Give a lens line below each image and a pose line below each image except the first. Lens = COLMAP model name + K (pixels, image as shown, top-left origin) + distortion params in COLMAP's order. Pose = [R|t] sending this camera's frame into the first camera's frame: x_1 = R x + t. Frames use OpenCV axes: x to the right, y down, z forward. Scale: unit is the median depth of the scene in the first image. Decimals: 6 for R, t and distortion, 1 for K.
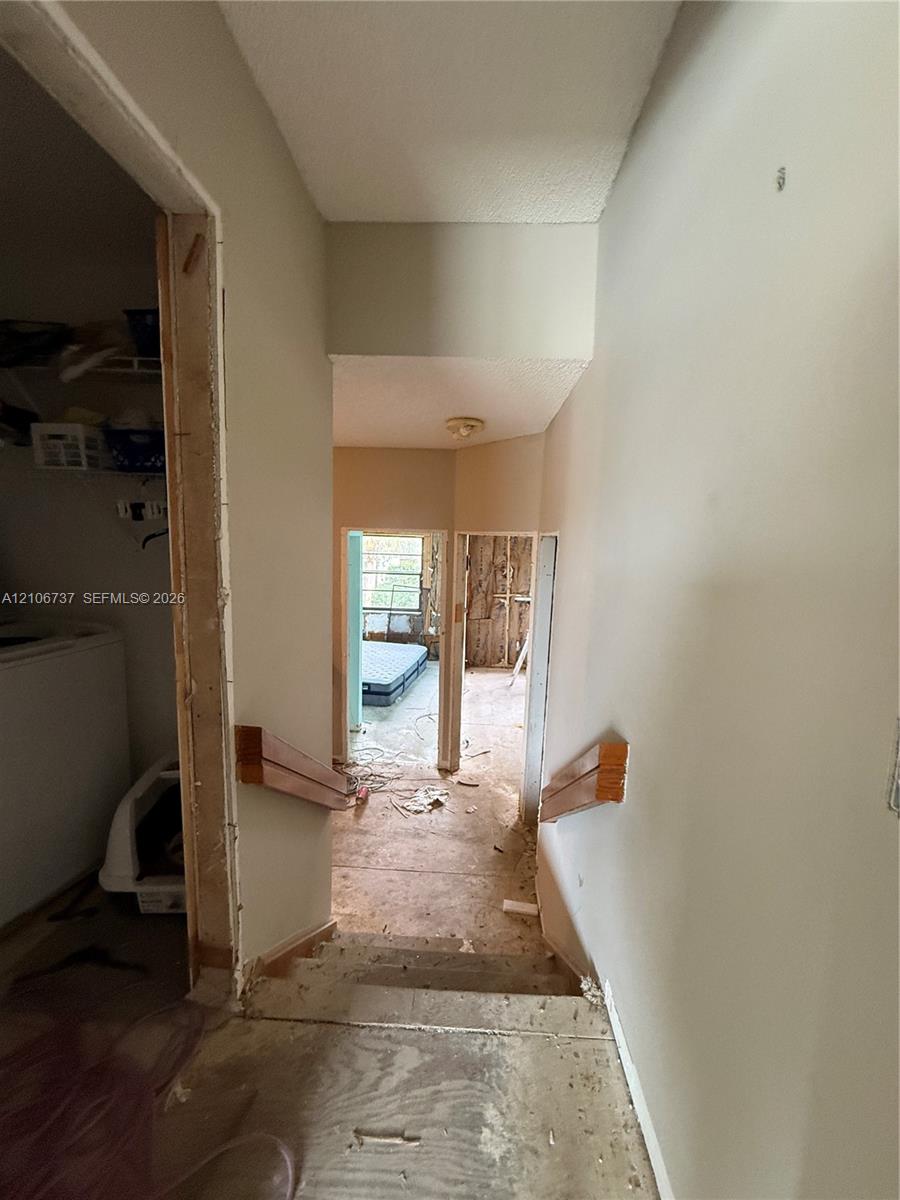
lens RADIAL K [[476.4, 0, 453.2], [0, 476.4, 601.8], [0, 0, 1]] dist [0.001871, -0.000842]
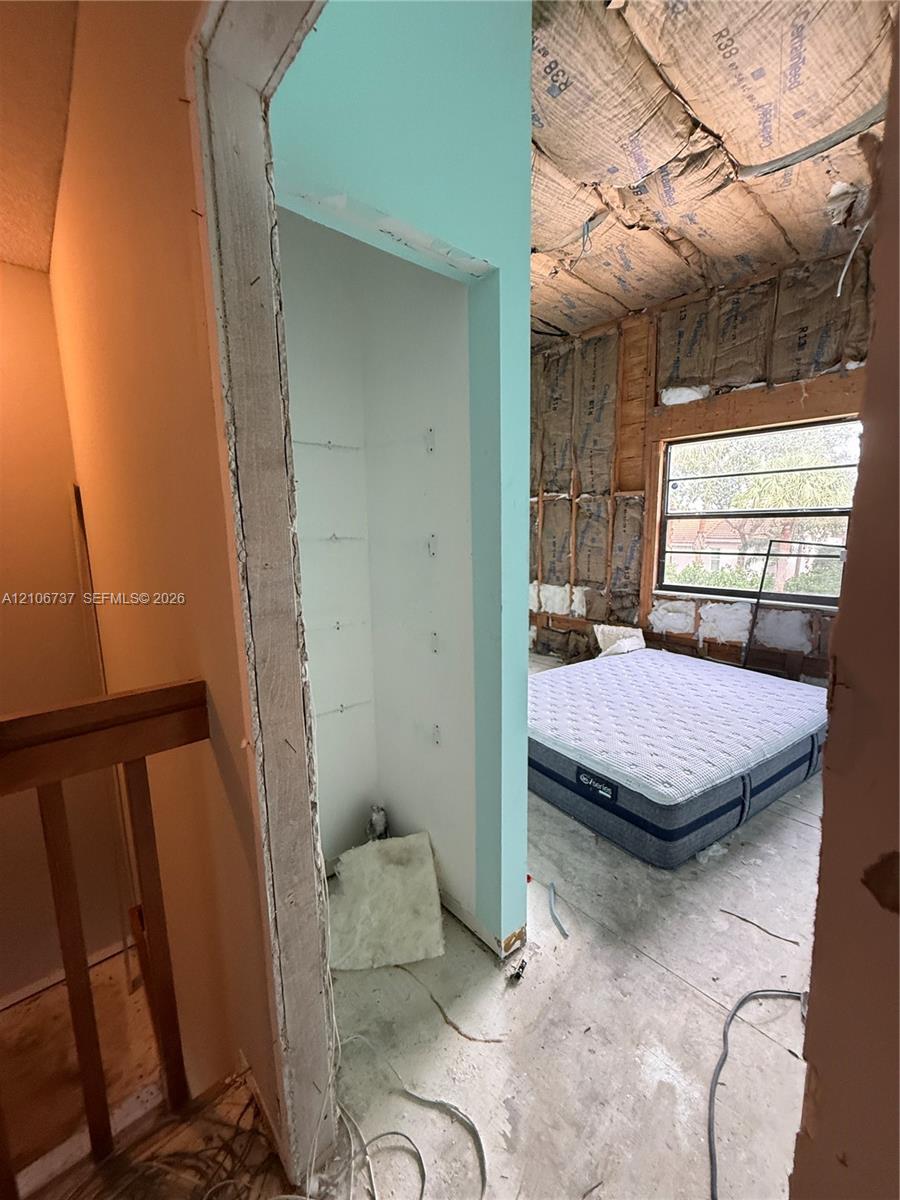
lens RADIAL K [[476.4, 0, 451.4], [0, 476.4, 599.8], [0, 0, 1]] dist [0.001871, -0.000842]
pose [[0.695658, 0.067985, -0.715149, -0.010944], [-0.057028, 0.997596, 0.039362, 0.019198], [0.716106, 0.013401, 0.697863, 0.482691]]
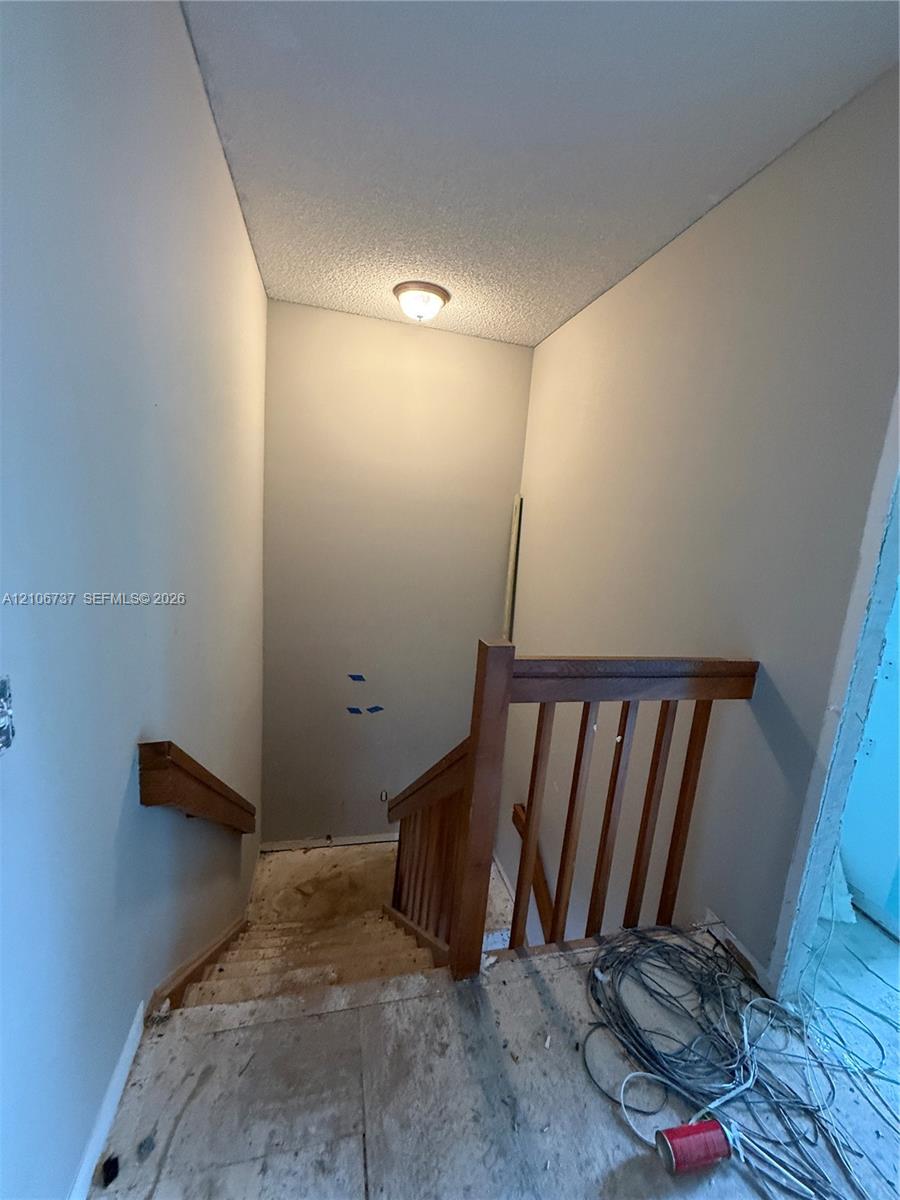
lens RADIAL K [[476.4, 0, 445.7], [0, 476.4, 603.0], [0, 0, 1]] dist [0.001871, -0.000842]
pose [[0.273575, 0.158182, -0.948755, 0.001212], [-0.194864, 0.975045, 0.106376, 0.030494], [0.941905, 0.155776, 0.297571, 0.334171]]
